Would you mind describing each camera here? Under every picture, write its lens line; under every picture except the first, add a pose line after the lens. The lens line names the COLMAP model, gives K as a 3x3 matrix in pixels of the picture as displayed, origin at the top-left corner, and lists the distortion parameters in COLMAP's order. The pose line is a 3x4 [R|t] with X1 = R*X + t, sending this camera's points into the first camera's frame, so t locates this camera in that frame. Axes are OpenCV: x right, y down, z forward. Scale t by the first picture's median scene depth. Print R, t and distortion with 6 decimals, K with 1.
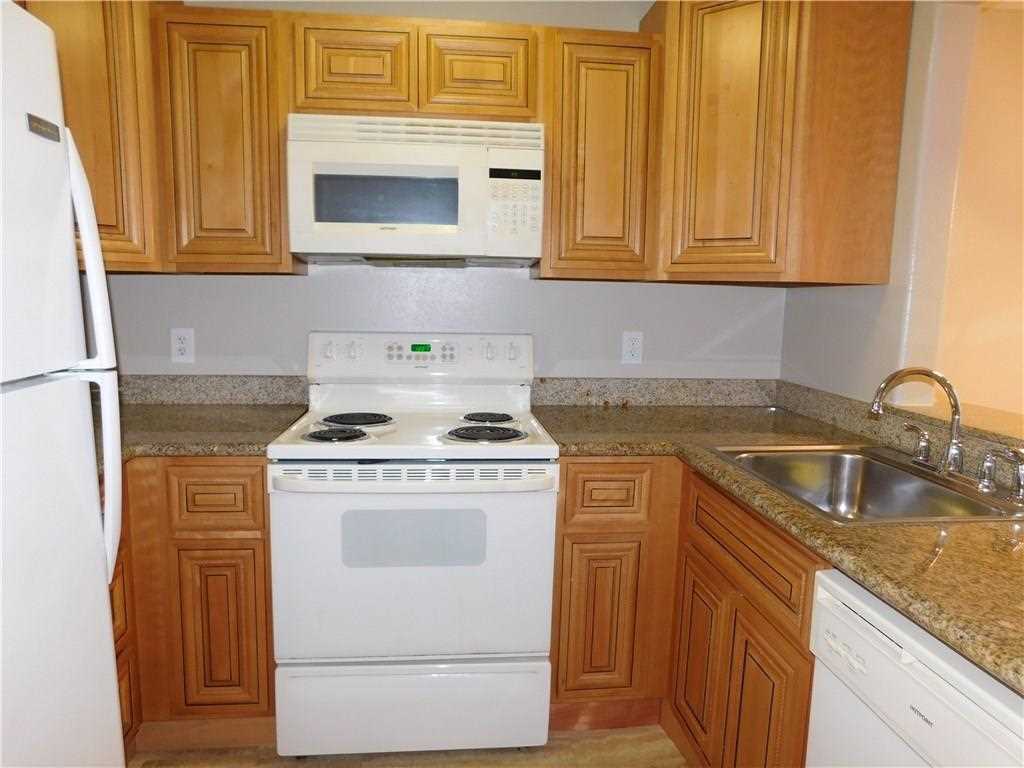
lens RADIAL K [[680.7, 0, 512.0], [0, 680.7, 384.0], [0, 0, 1]] dist [-0.074827, 0.053980]
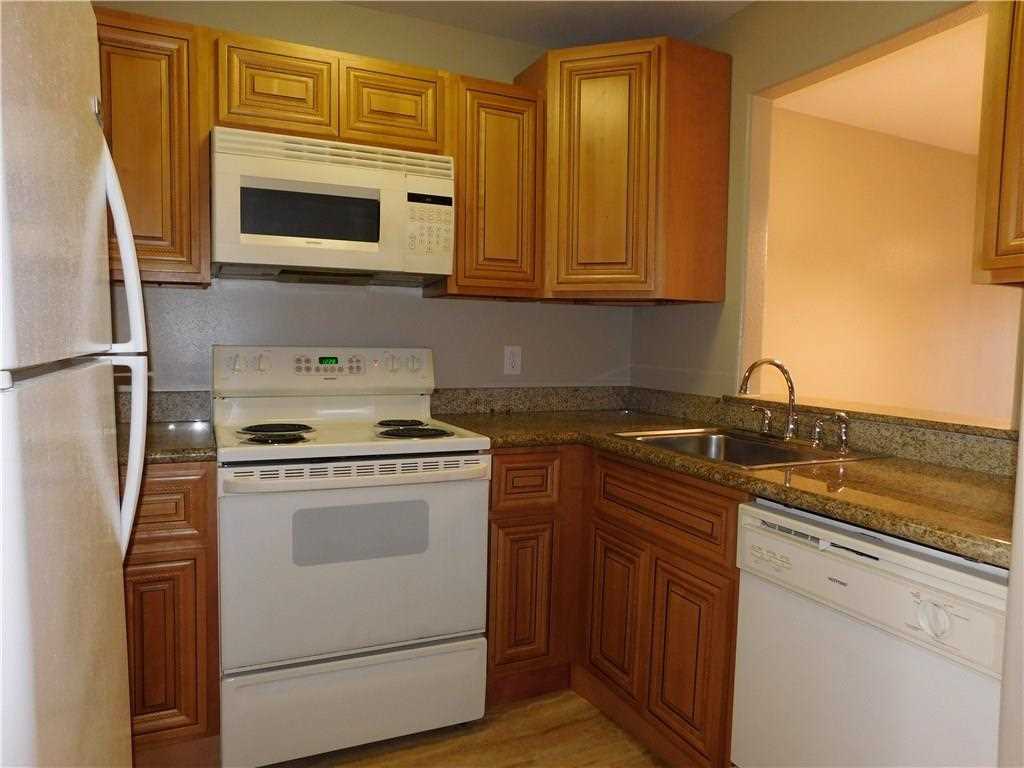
lens RADIAL K [[680.7, 0, 512.0], [0, 680.7, 384.0], [0, 0, 1]] dist [-0.074827, 0.053980]
pose [[0.946326, -0.021557, 0.322493, -0.236426], [0.041616, 0.997595, -0.055433, 0.060375], [-0.320522, 0.065878, 0.944947, -0.074888]]
